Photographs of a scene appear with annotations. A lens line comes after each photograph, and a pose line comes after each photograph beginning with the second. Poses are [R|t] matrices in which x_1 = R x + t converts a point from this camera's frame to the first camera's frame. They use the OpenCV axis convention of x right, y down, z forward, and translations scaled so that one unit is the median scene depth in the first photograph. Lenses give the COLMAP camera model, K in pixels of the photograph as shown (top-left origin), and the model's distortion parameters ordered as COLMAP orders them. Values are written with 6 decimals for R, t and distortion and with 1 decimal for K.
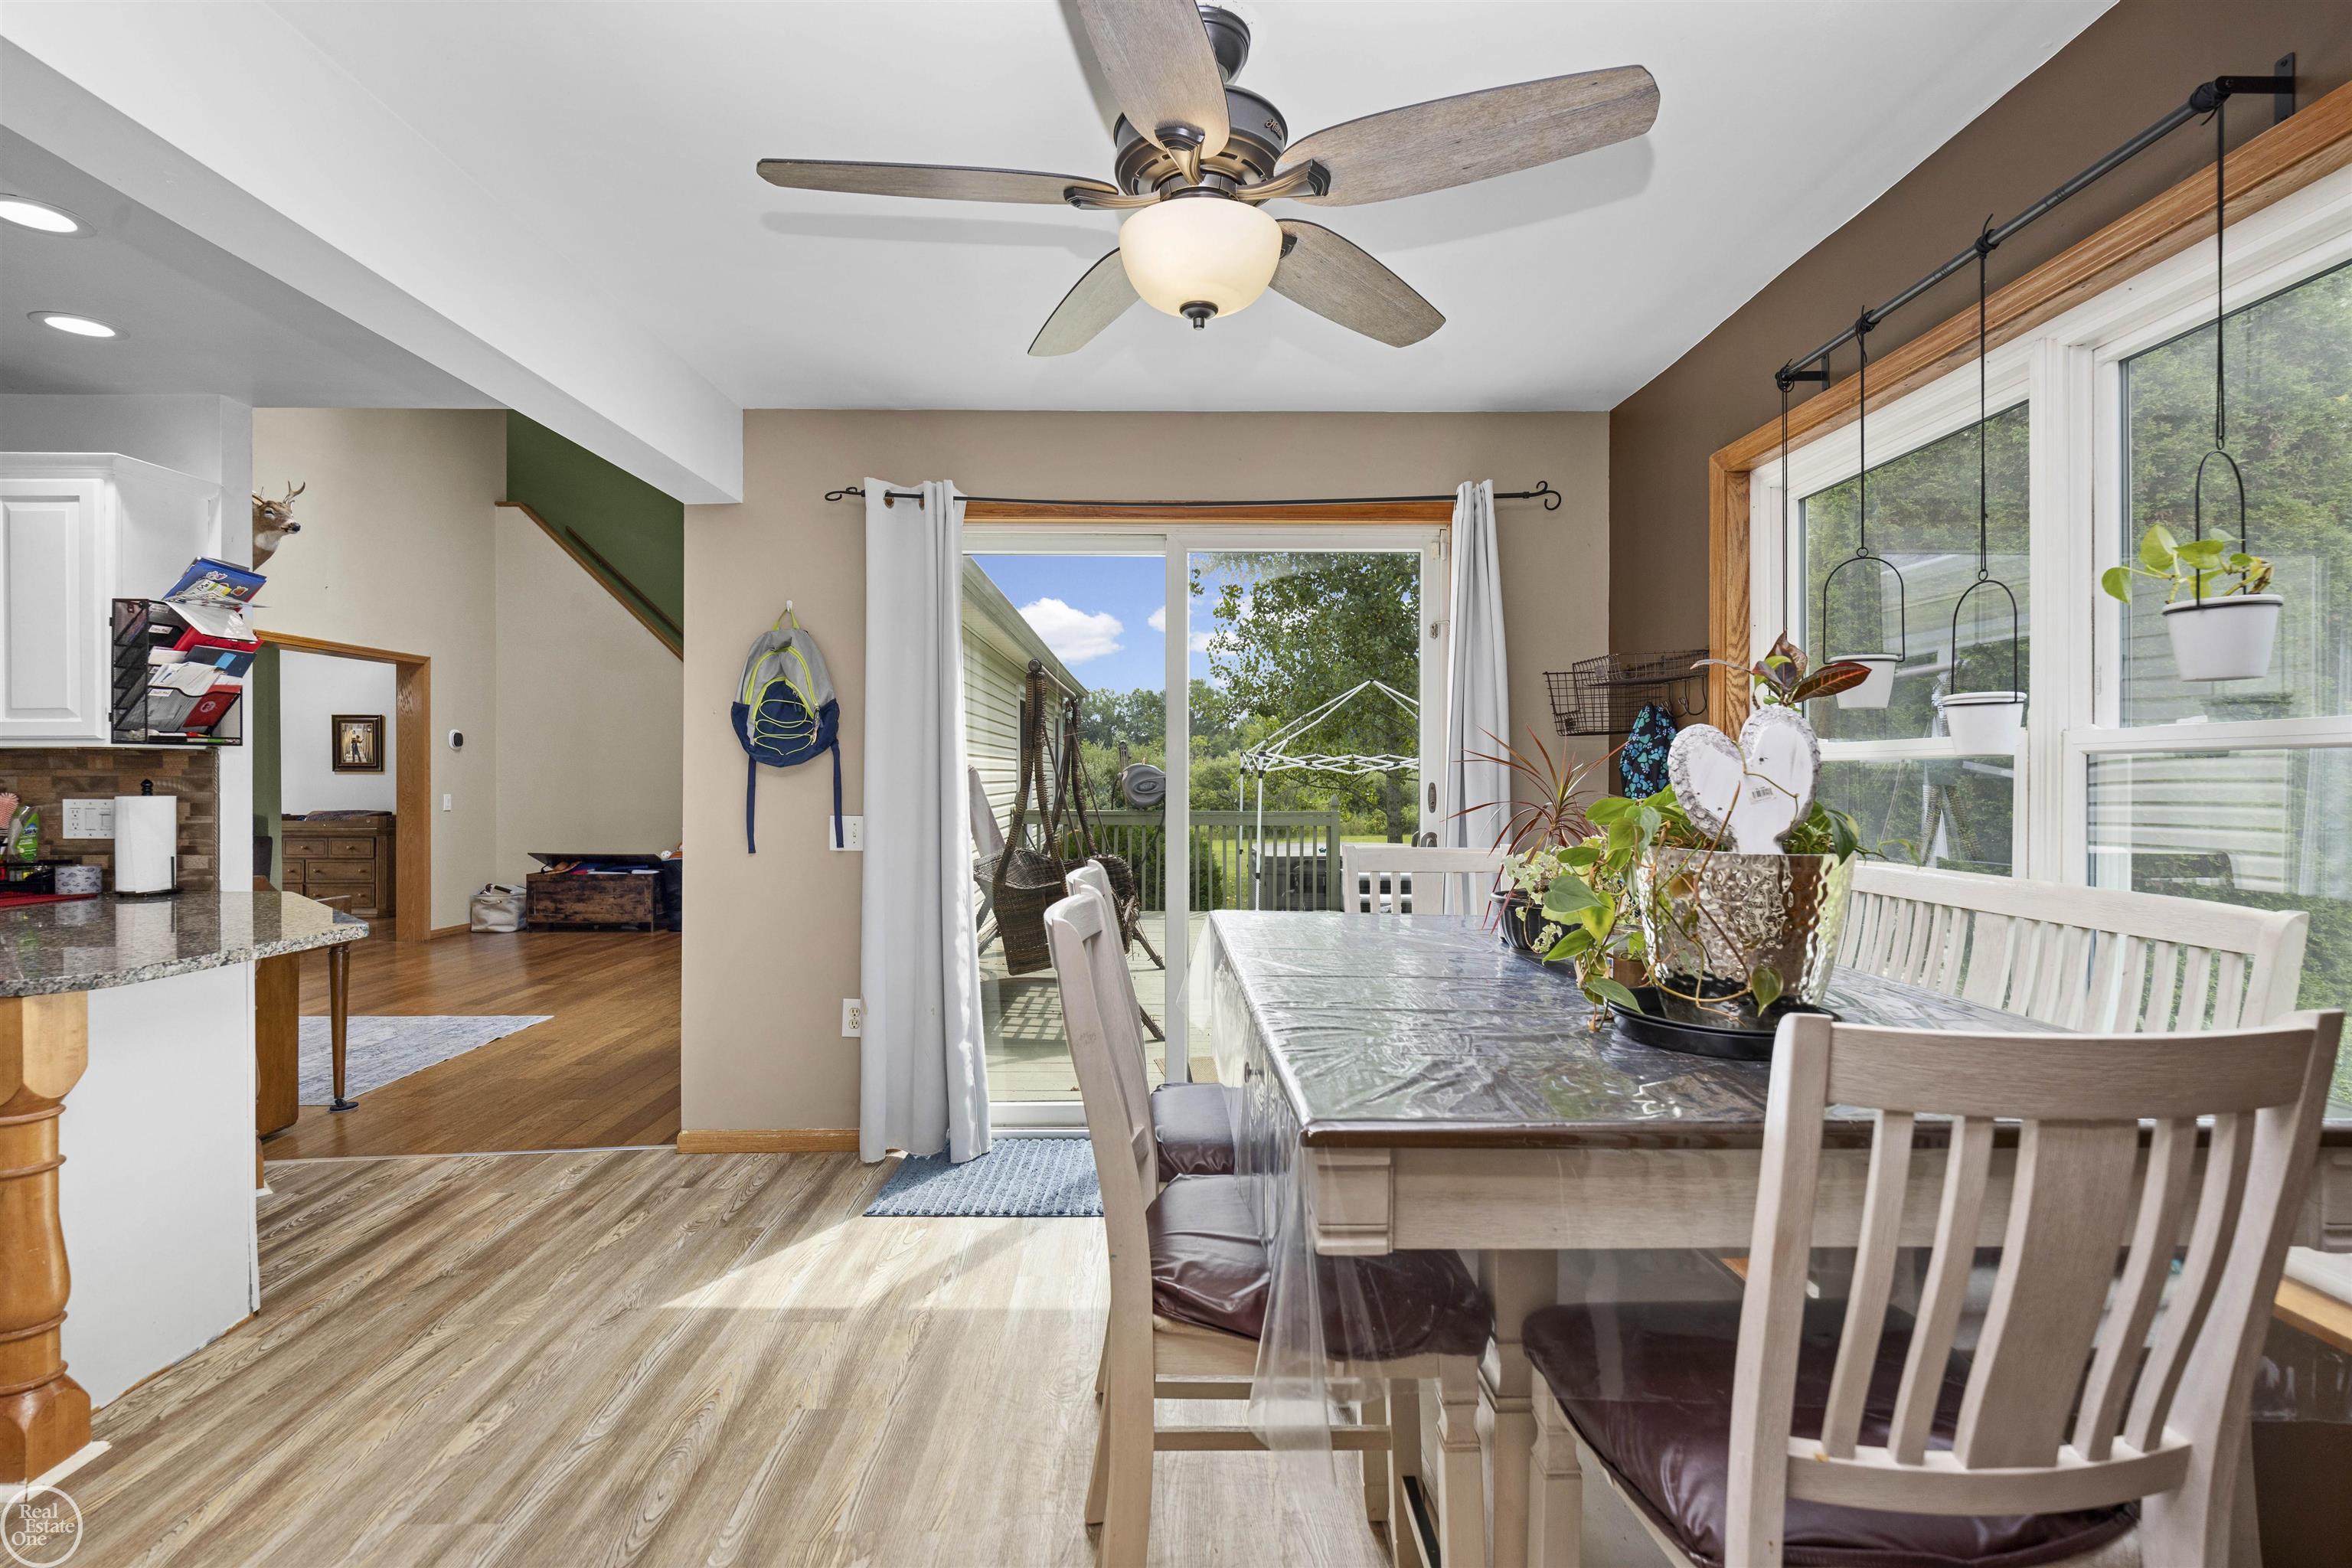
lens RADIAL K [[1123.9, 0, 1163.2], [0, 1123.9, 770.4], [0, 0, 1]] dist [0.000615, -0.000280]
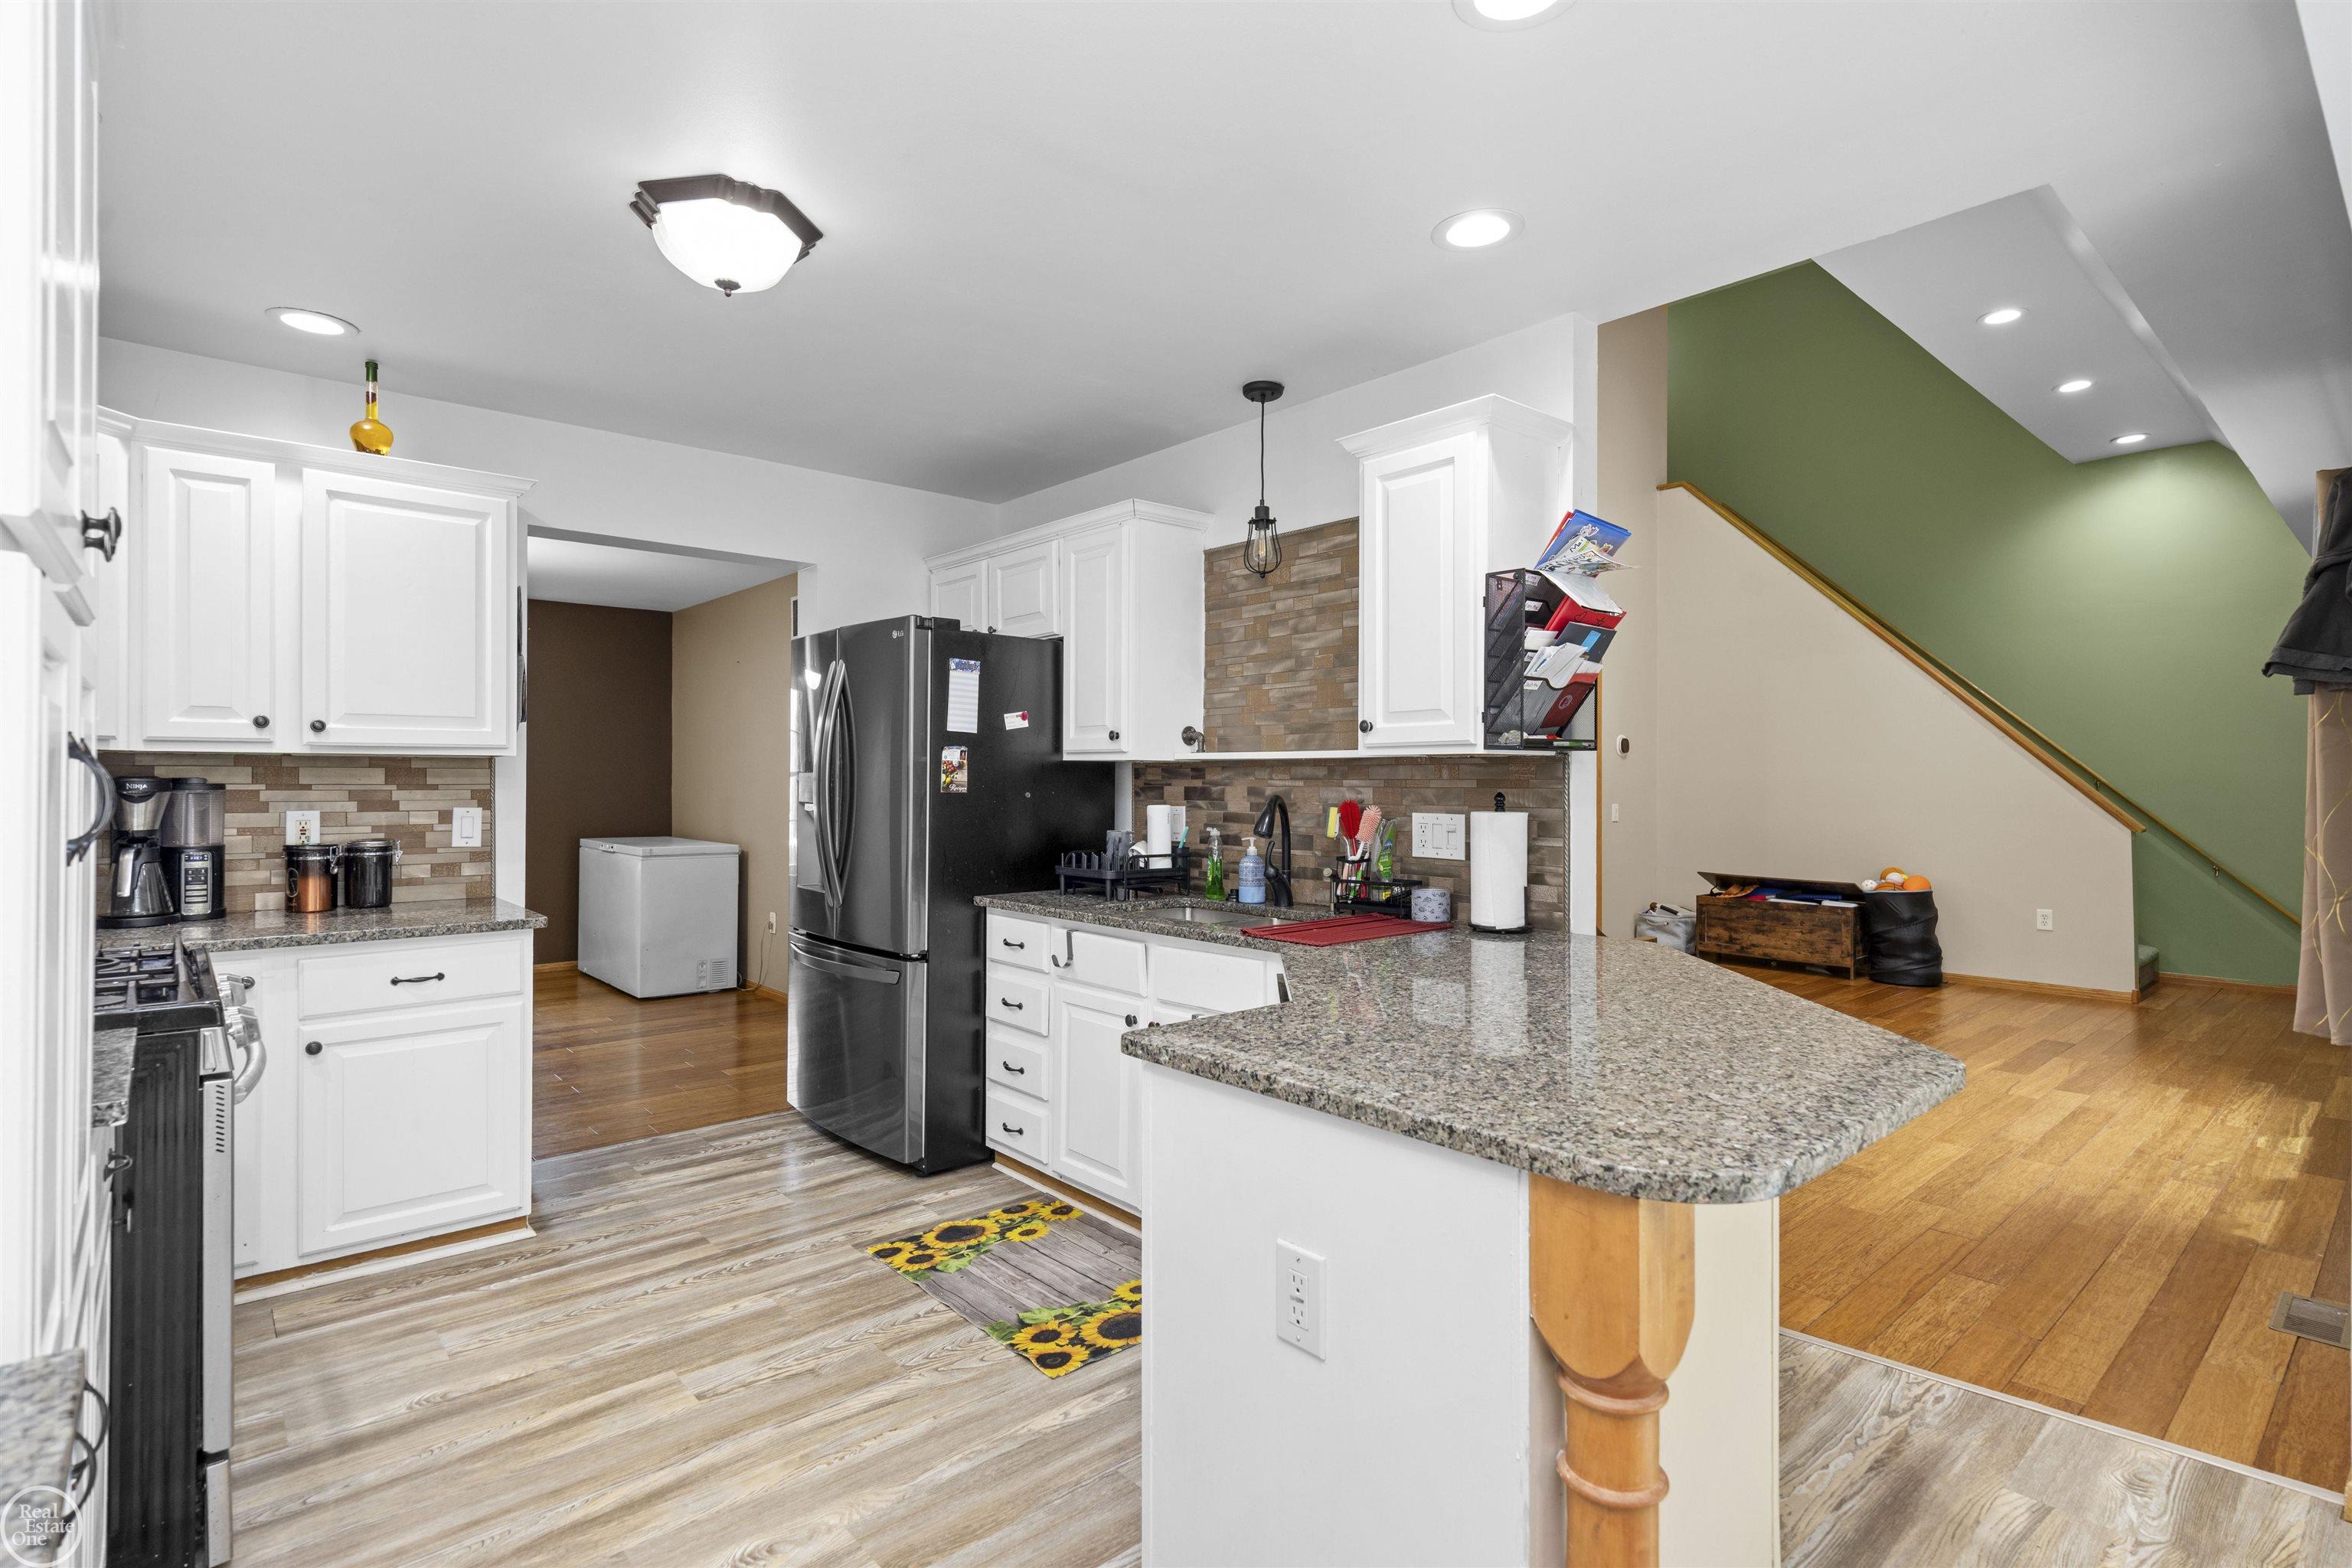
lens RADIAL K [[1123.9, 0, 1176.2], [0, 1123.9, 778.7], [0, 0, 1]] dist [0.000615, -0.000280]
pose [[0.654632, 0.002950, -0.755942, -0.374461], [-0.002631, 0.999995, 0.001624, -0.002549], [0.755943, 0.000925, 0.654637, 0.235297]]
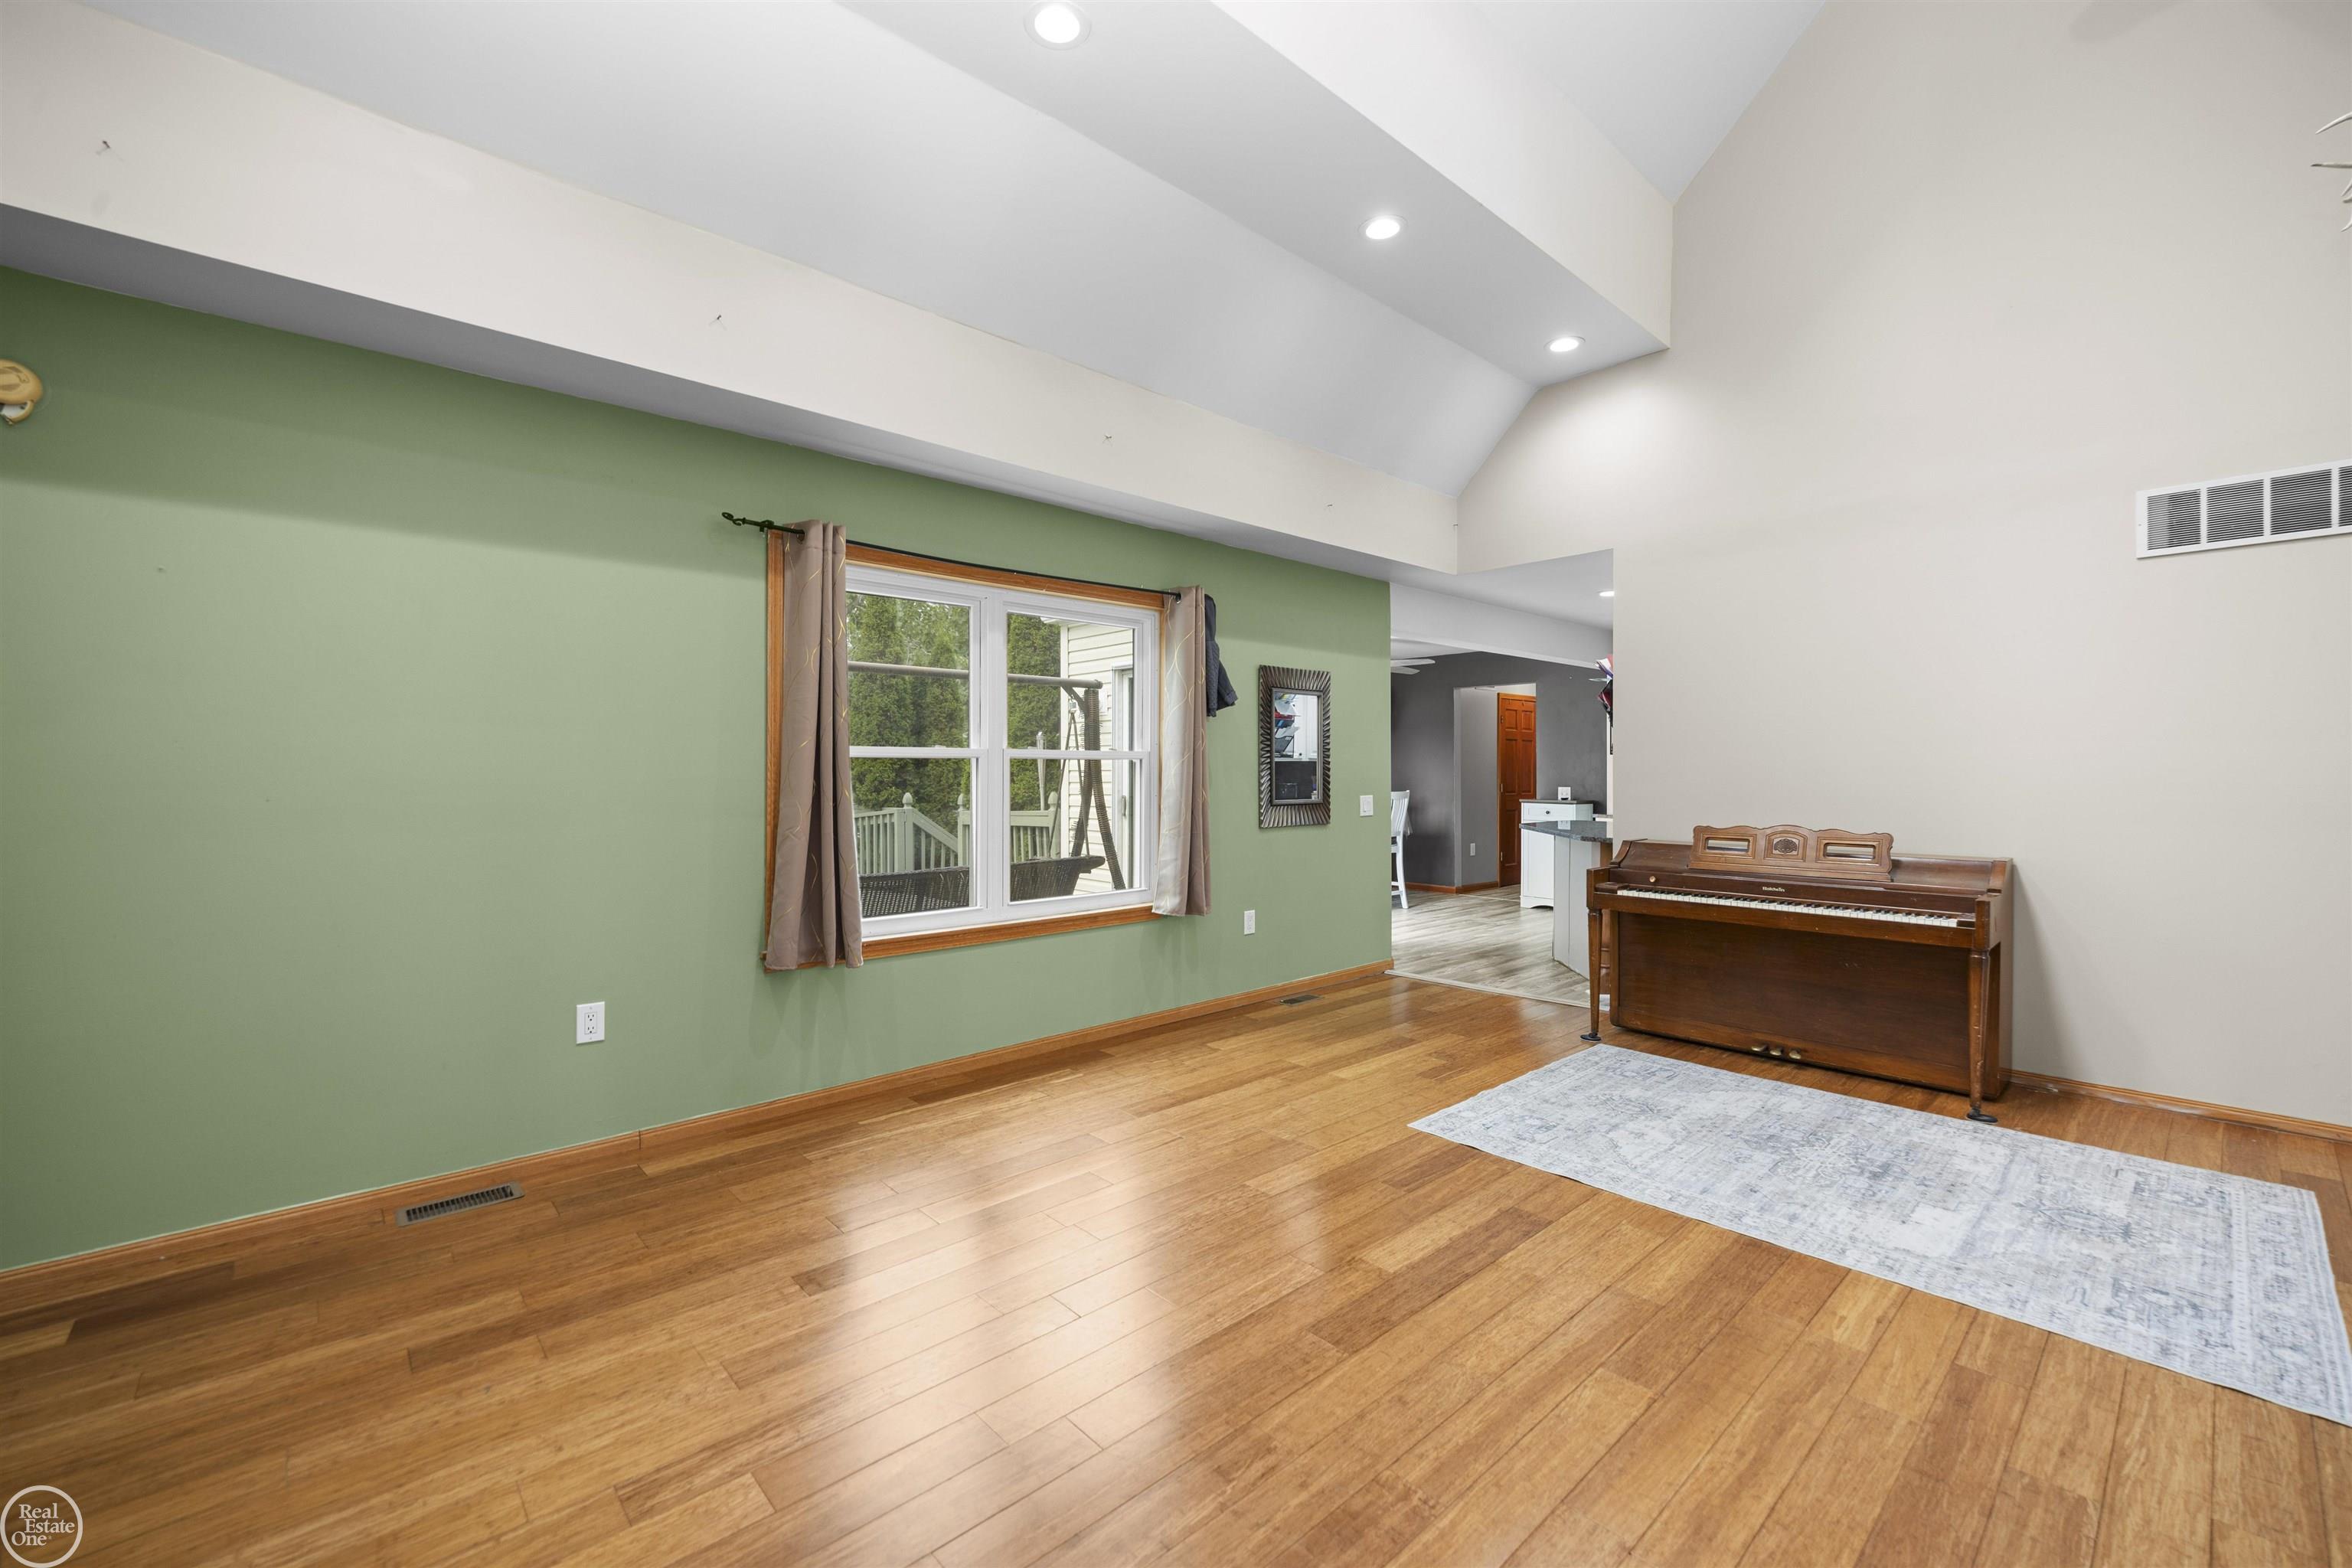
lens RADIAL K [[968.9, 0, 1147.6], [0, 968.9, 761.2], [0, 0, 1]] dist [-0.005423, 0.001484]
pose [[-0.653239, 0.007524, 0.757115, -1.332127], [0.000104, 0.999952, -0.009848, 0.003142], [-0.757152, -0.006354, -0.653208, 2.260725]]
